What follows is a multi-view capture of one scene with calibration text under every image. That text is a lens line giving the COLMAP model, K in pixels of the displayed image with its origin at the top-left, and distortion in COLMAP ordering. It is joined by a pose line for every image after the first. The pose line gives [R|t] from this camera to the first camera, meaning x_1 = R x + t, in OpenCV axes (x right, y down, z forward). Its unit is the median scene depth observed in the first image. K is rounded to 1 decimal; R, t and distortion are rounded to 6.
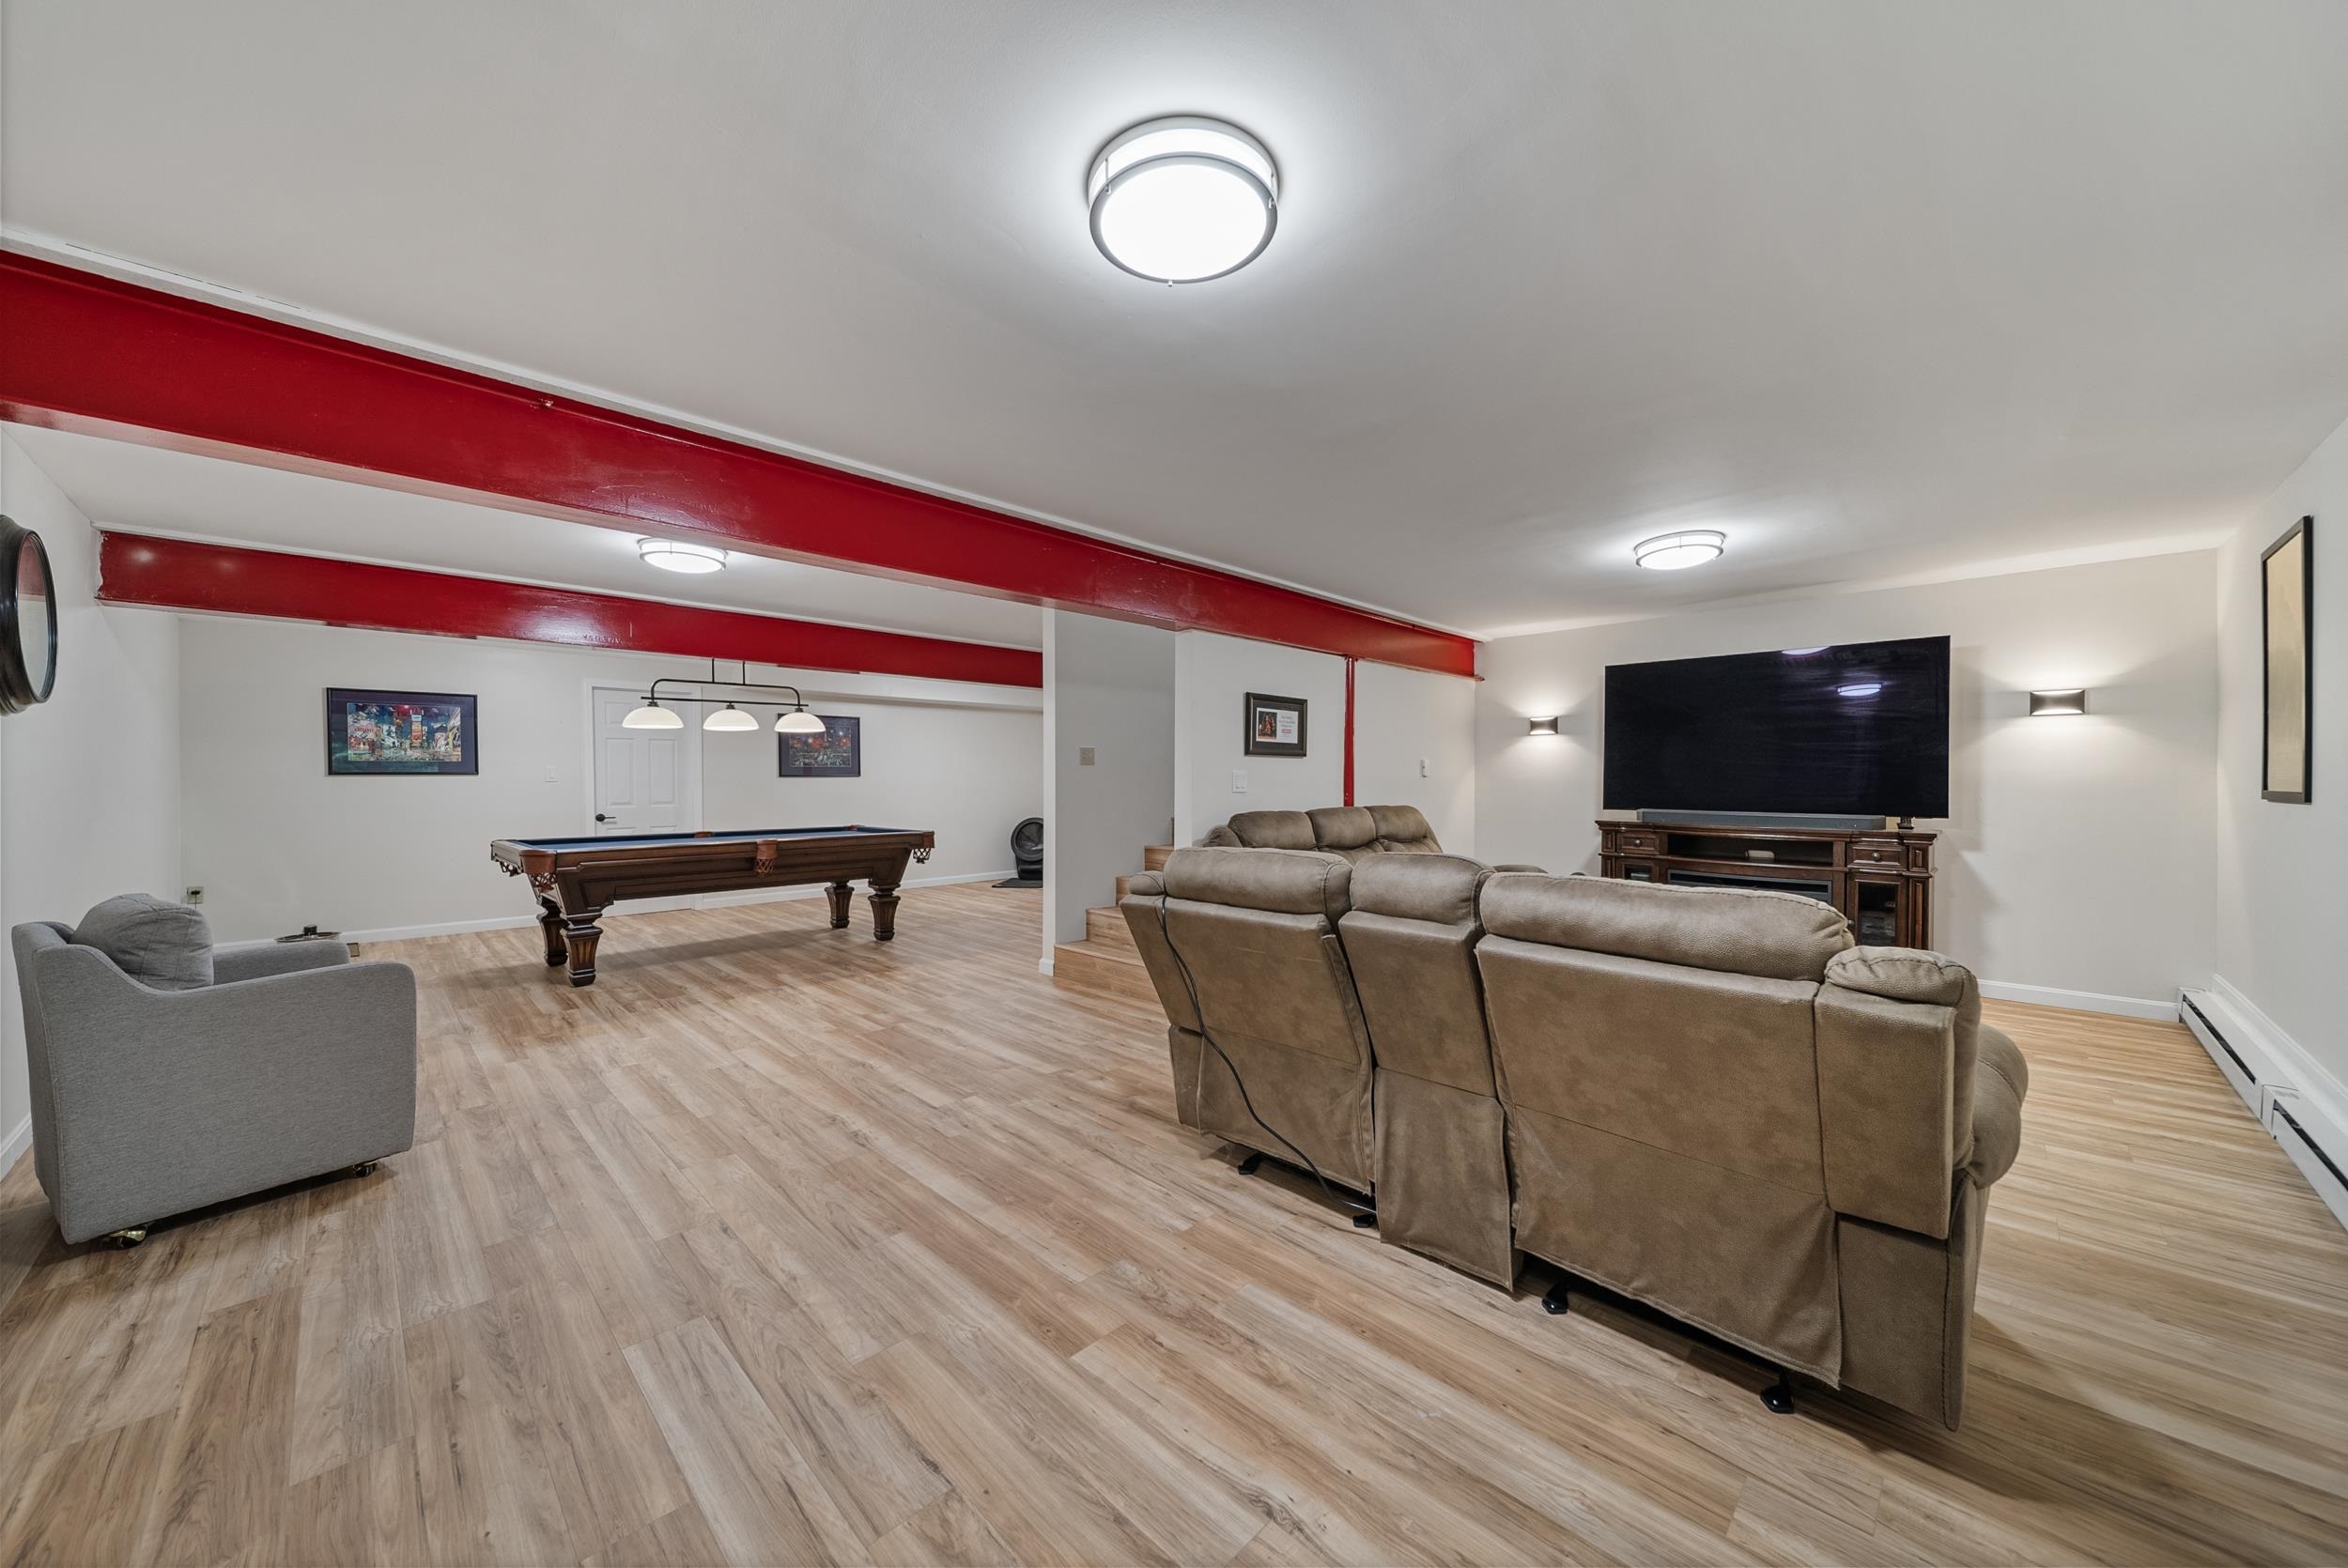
lens RADIAL K [[832.1, 0, 1186.1], [0, 832.1, 779.3], [0, 0, 1]] dist [-0.003530, -0.000592]
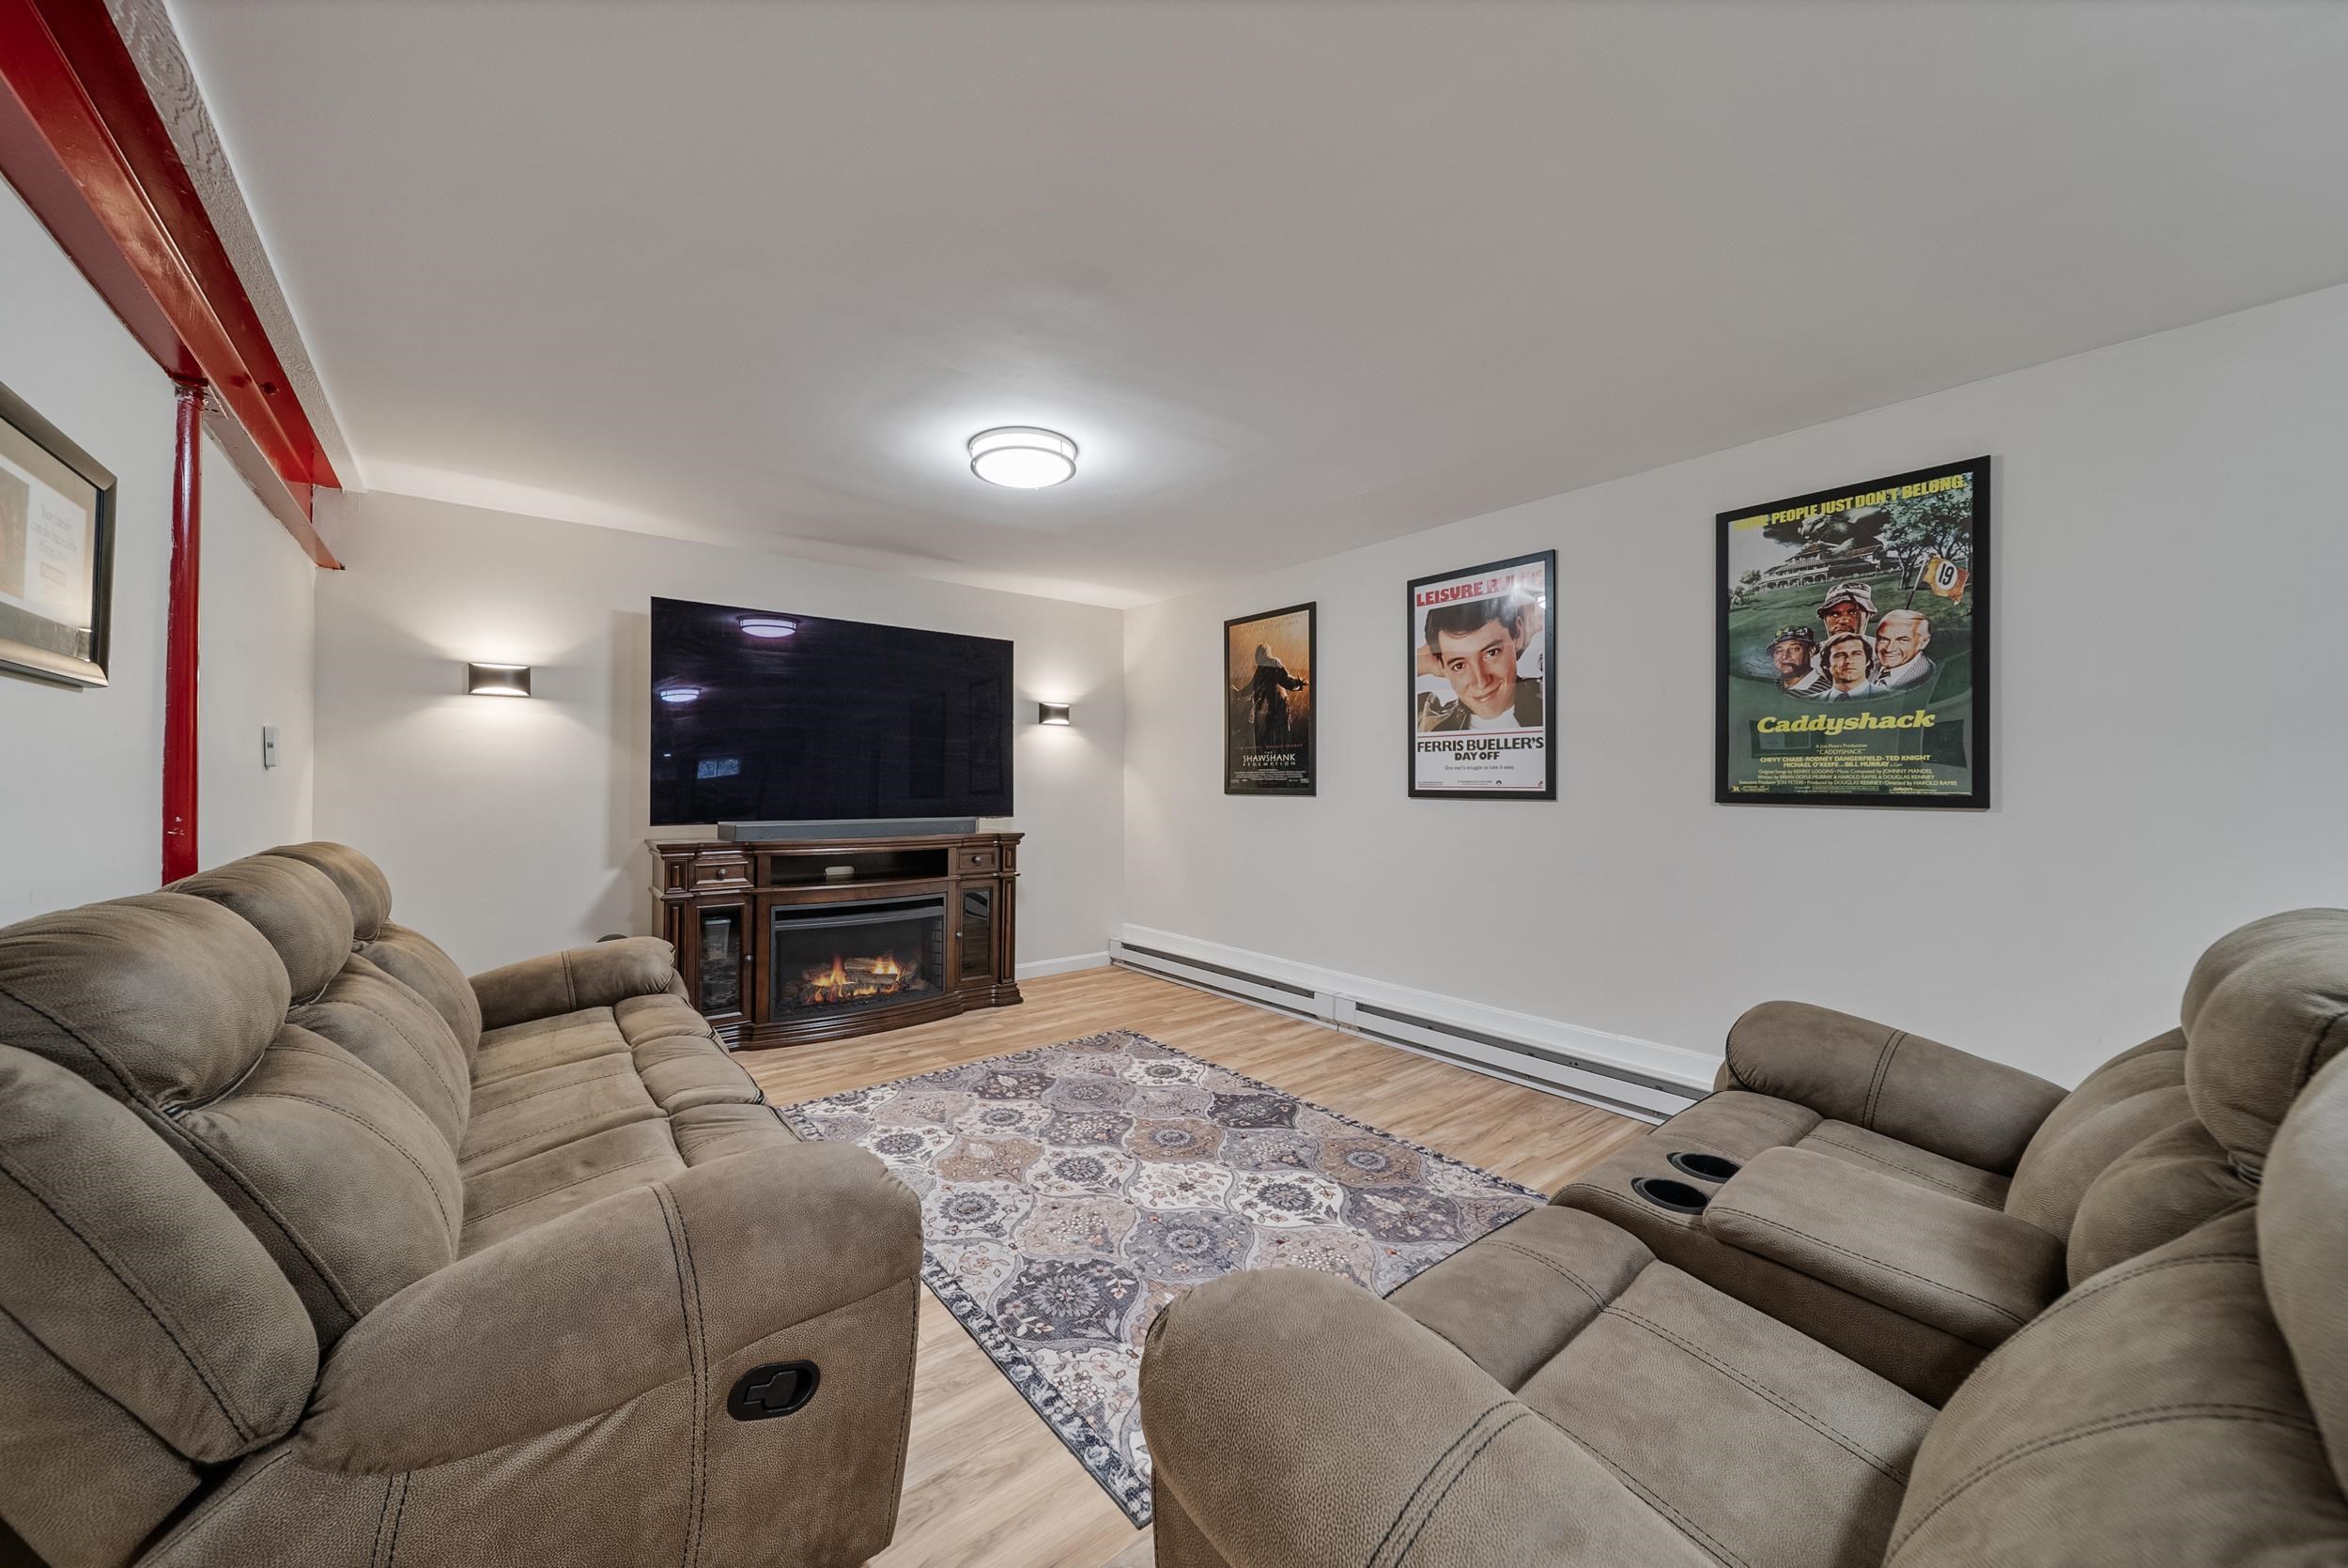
lens RADIAL K [[832.1, 0, 1190.2], [0, 832.1, 775.7], [0, 0, 1]] dist [-0.003530, -0.000592]
pose [[0.103433, 0.008875, 0.994597, -0.182080], [-0.003049, 0.999958, -0.008606, 0.007269], [-0.994632, -0.002142, 0.103456, 1.355014]]
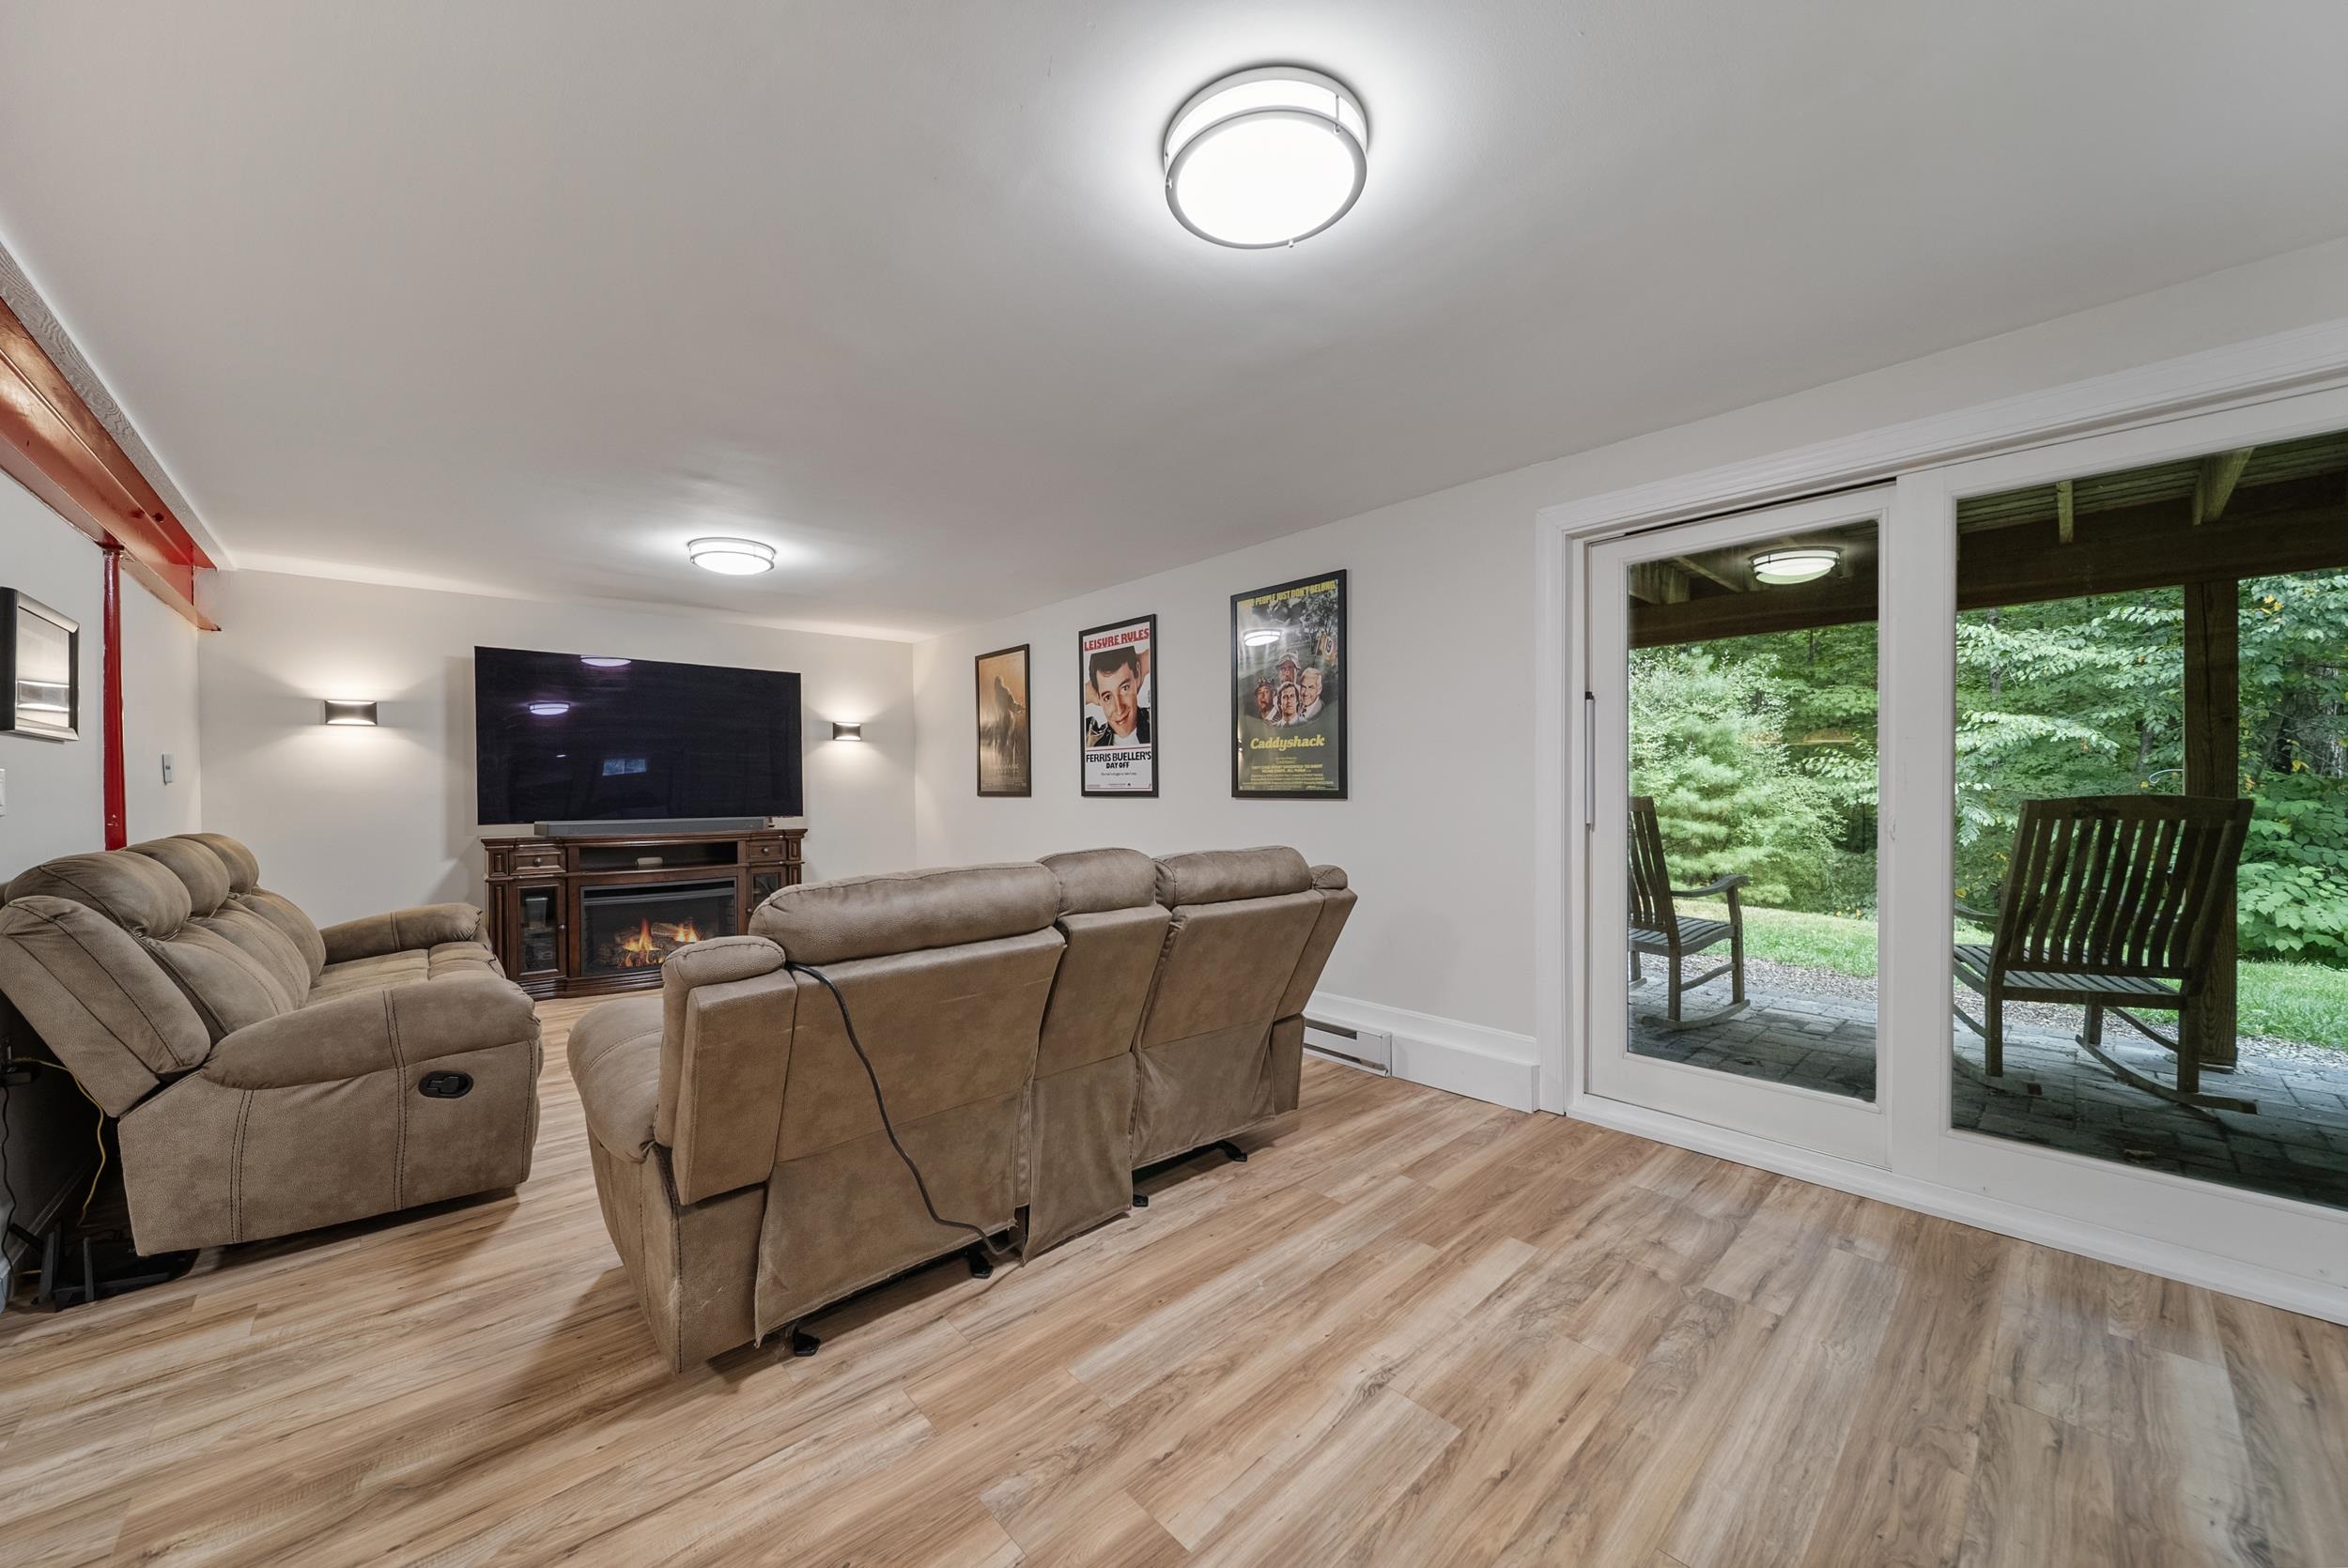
lens RADIAL K [[832.1, 0, 1174.2], [0, 832.1, 796.8], [0, 0, 1]] dist [-0.003530, -0.000592]
pose [[0.051732, -0.012824, 0.998579, -0.657350], [0.007132, 0.999897, 0.012472, 0.009695], [-0.998636, 0.006477, 0.051818, 0.731762]]
